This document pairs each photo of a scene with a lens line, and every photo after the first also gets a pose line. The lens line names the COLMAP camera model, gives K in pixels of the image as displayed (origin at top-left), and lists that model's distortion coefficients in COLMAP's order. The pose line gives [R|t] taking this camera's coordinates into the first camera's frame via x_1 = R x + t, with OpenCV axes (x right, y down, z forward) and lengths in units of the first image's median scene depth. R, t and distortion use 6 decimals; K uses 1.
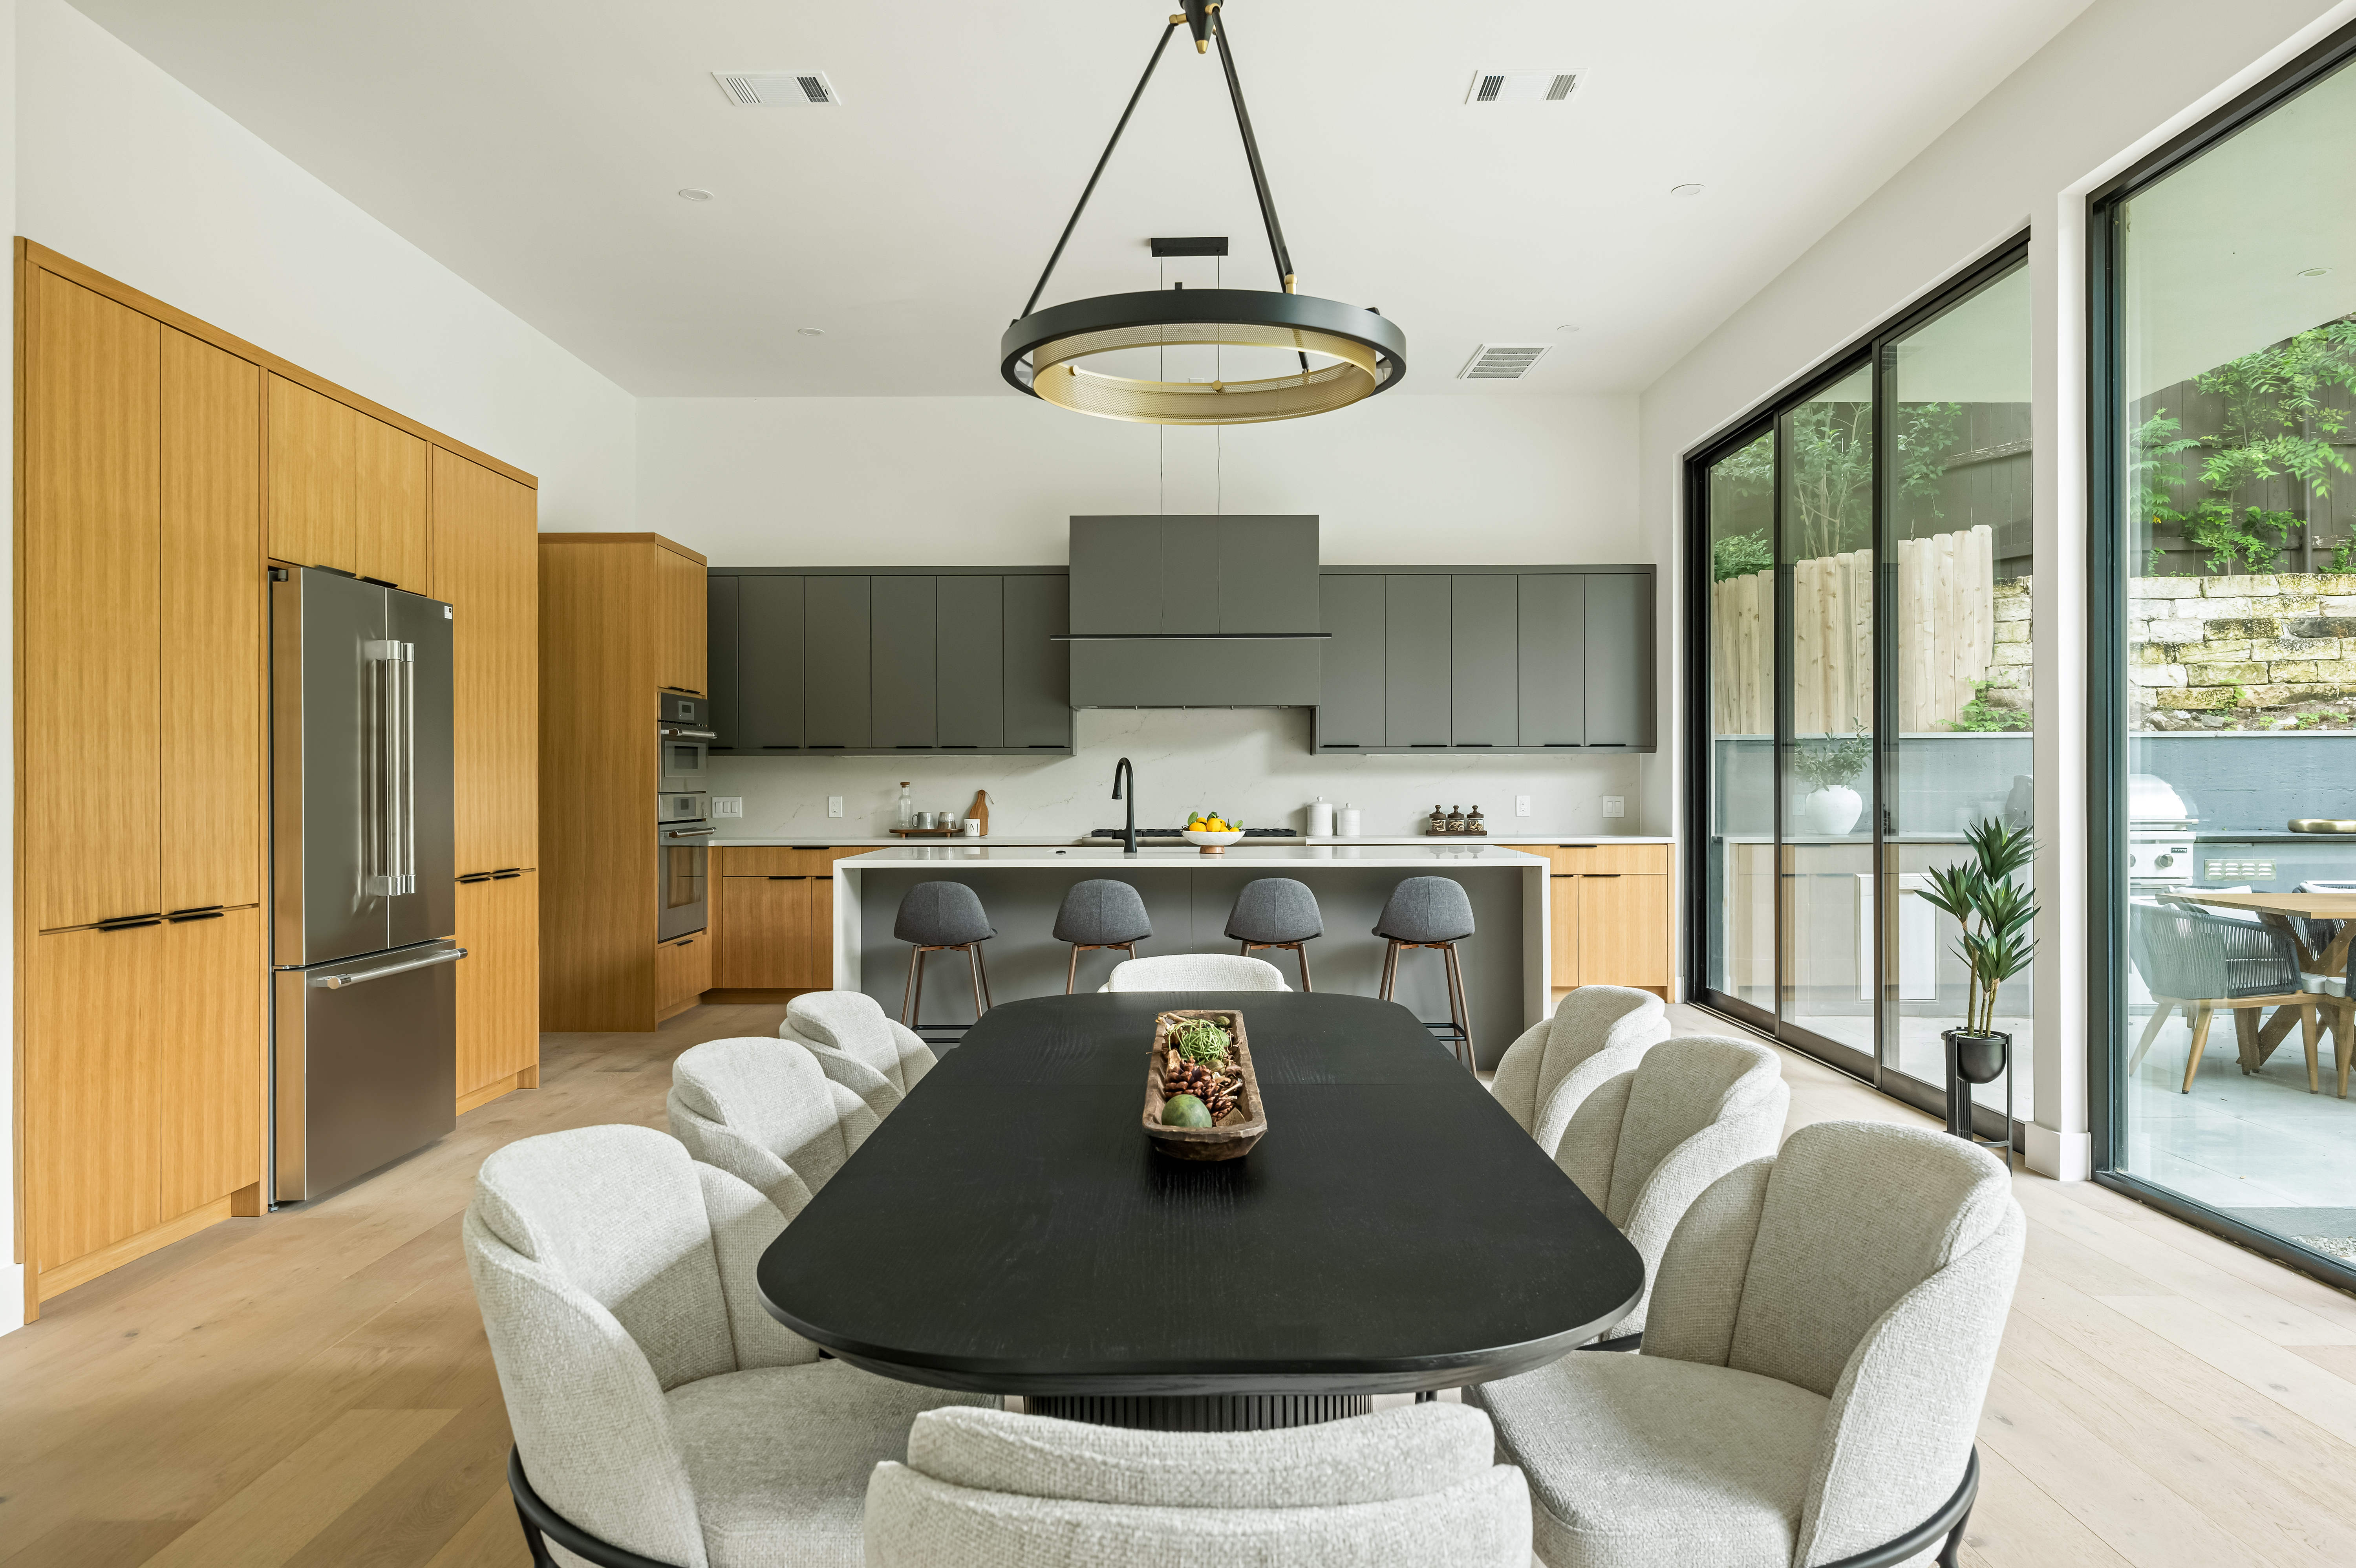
lens RADIAL K [[1580.3, 0, 1172.6], [0, 1580.3, 780.1], [0, 0, 1]] dist [0.005785, 0.003042]
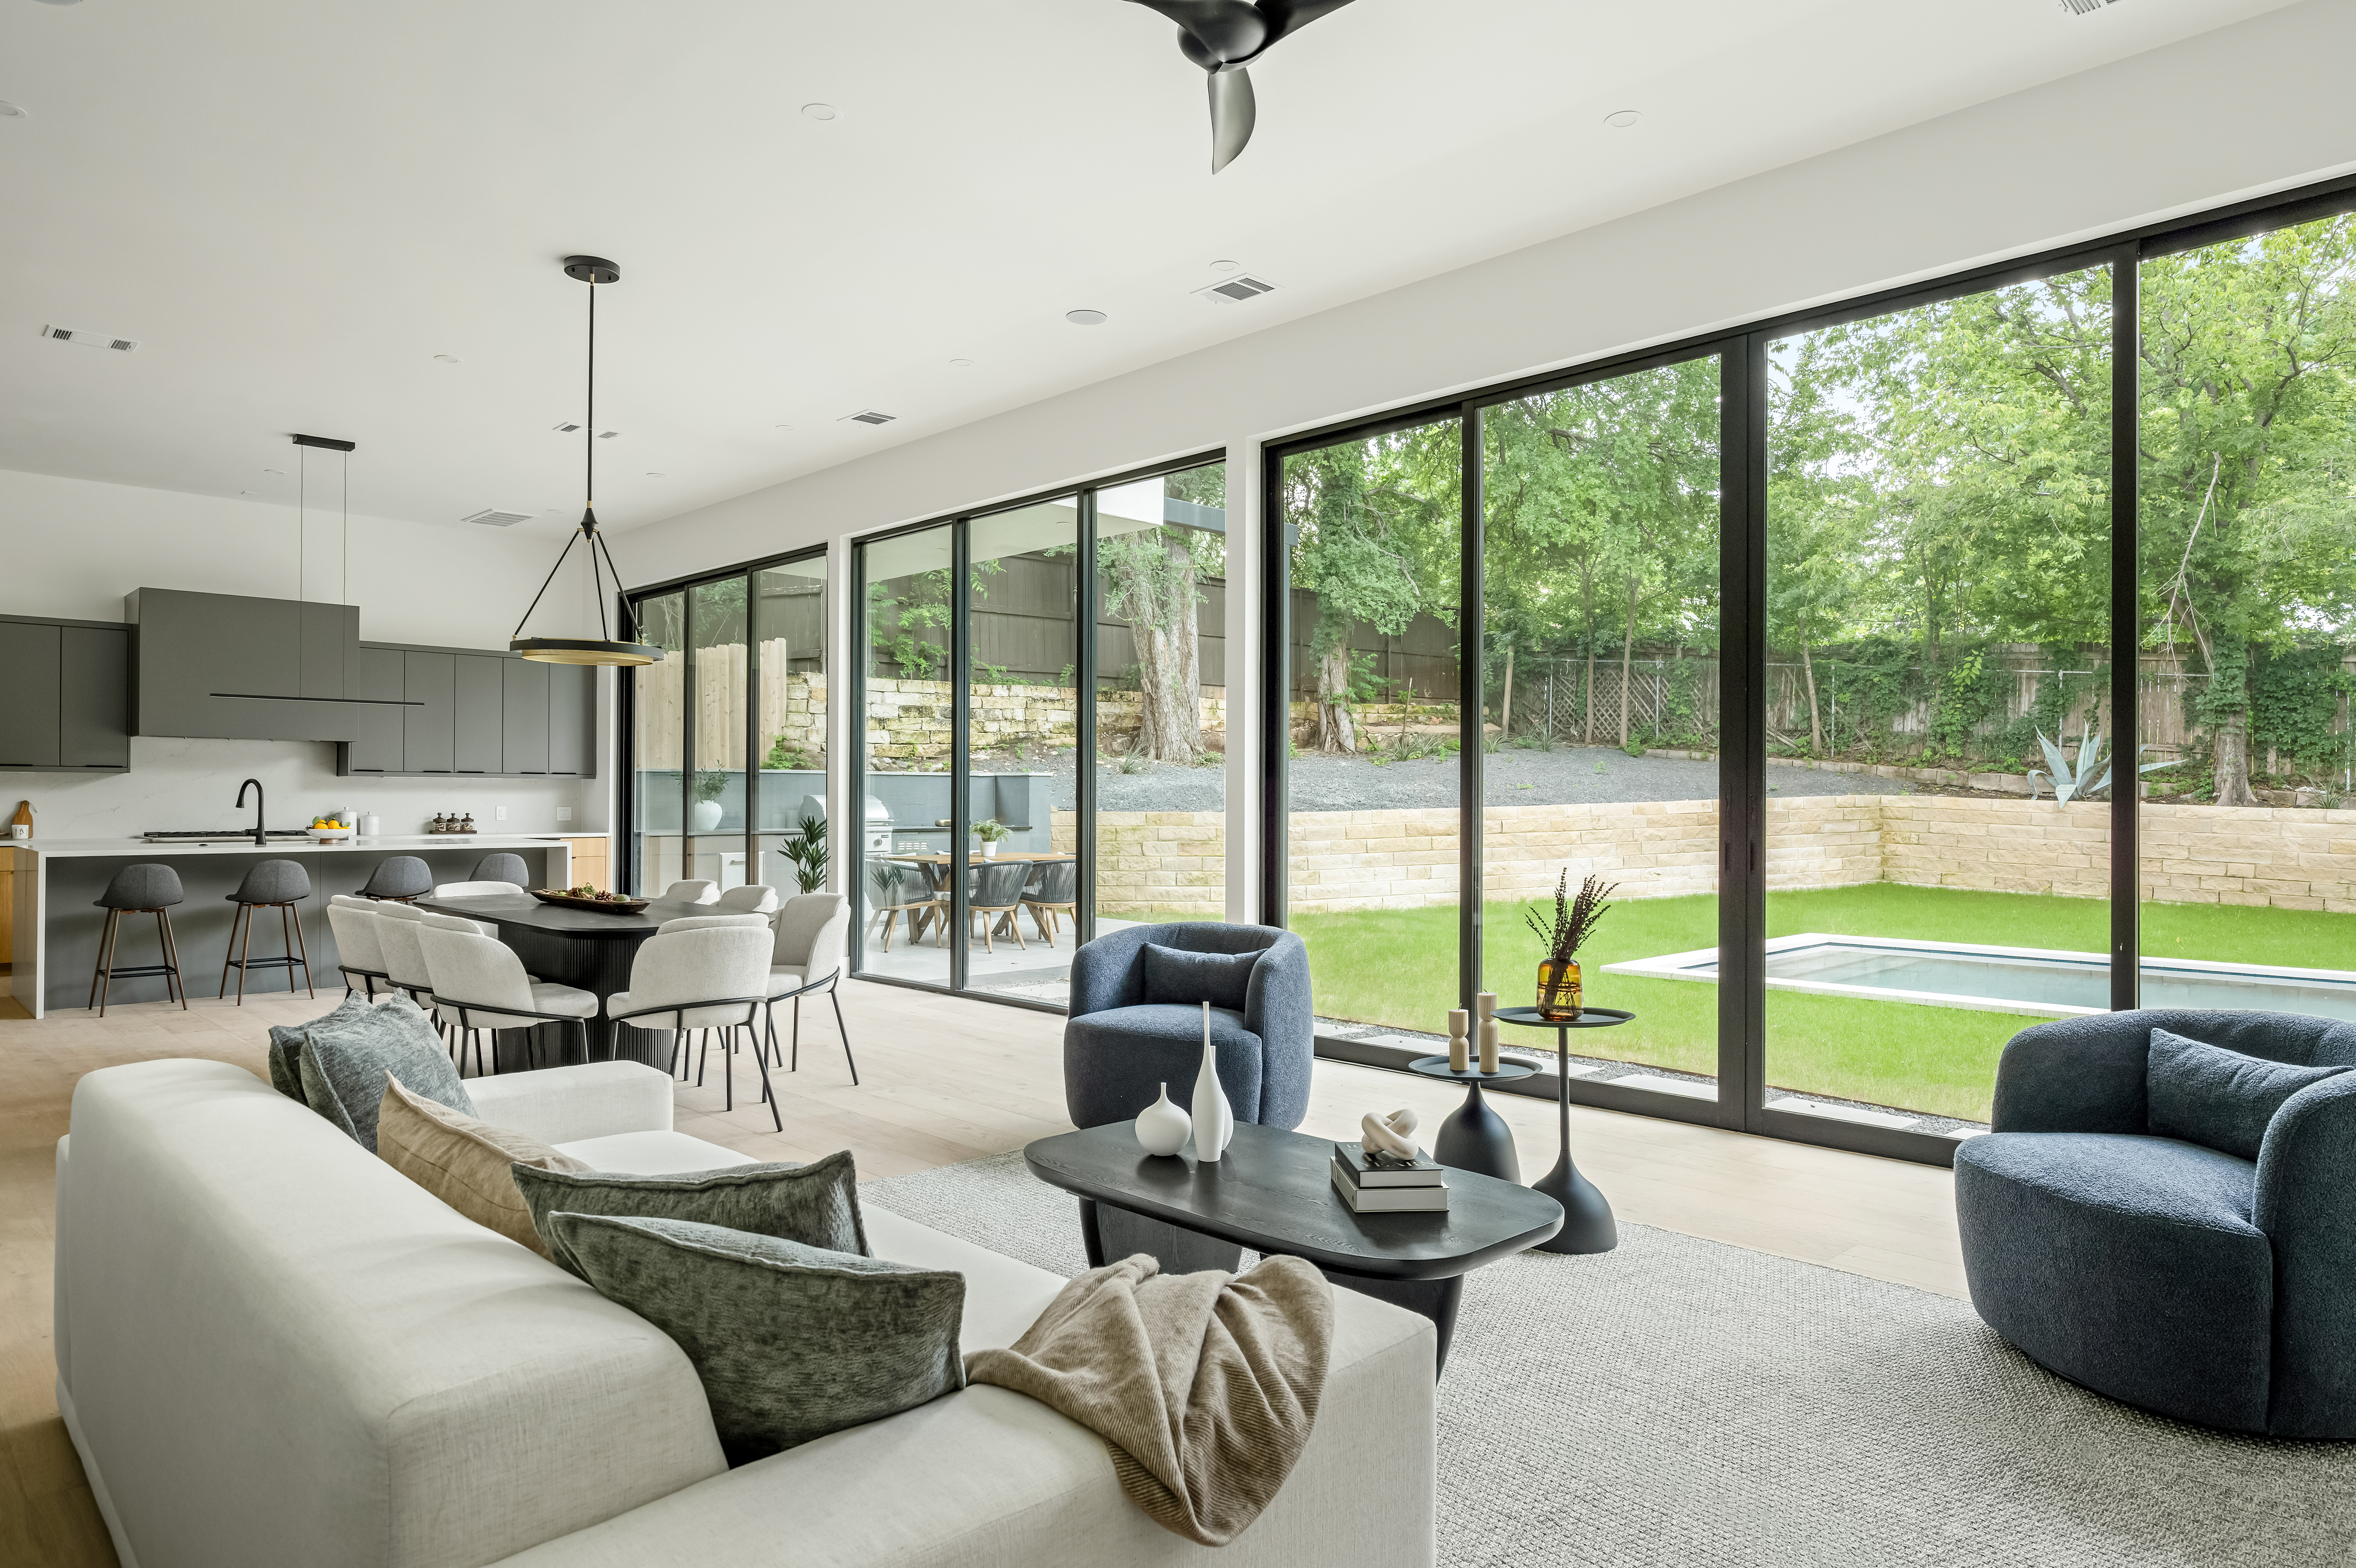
lens RADIAL K [[1419.2, 0, 1182.4], [0, 1419.2, 779.0], [0, 0, 1]] dist [-0.002939, 0.001964]
pose [[0.717114, 0.015184, 0.696791, -0.247307], [-0.006964, 0.999869, -0.014621, -0.000532], [-0.696921, 0.005632, 0.717126, -0.392395]]
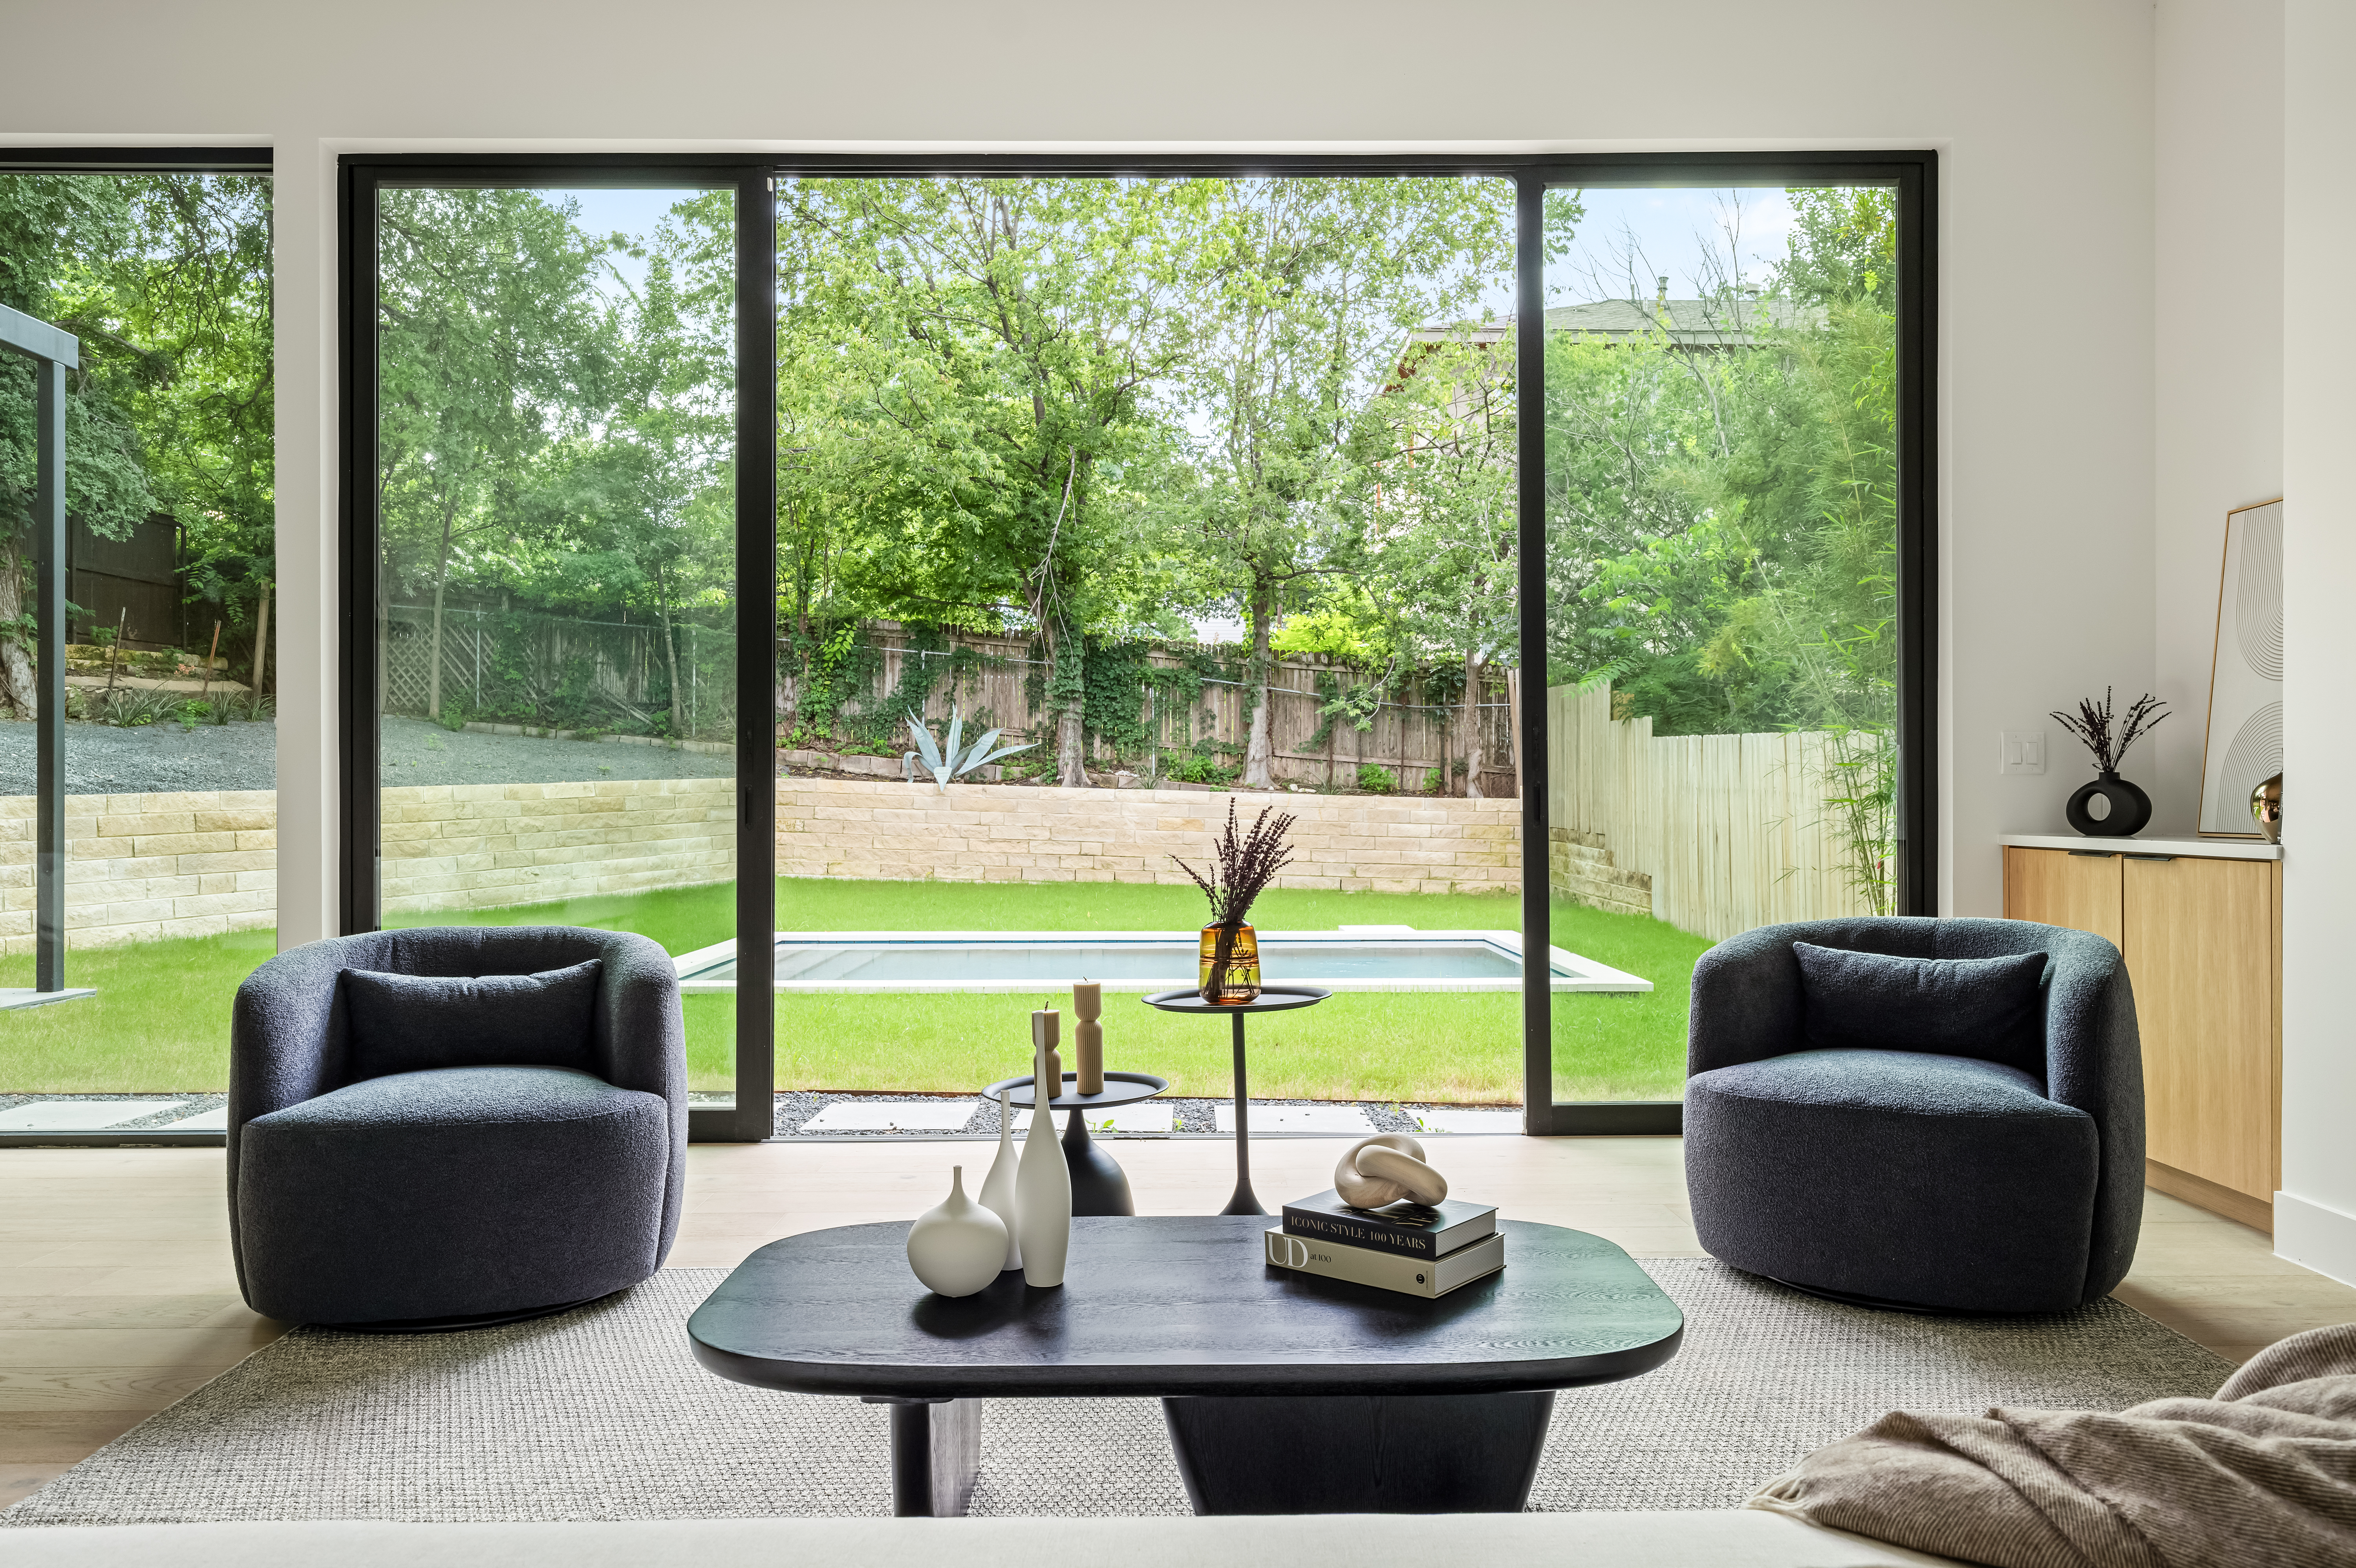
lens RADIAL K [[1652.3, 0, 1181.7], [0, 1652.3, 805.6], [0, 0, 1]] dist [0.004375, -0.003228]
pose [[-0.008762, -0.000236, 0.999962, -0.235800], [0.000415, 1.000000, 0.000240, 0.016609], [-0.999962, 0.000417, -0.008762, -0.198394]]
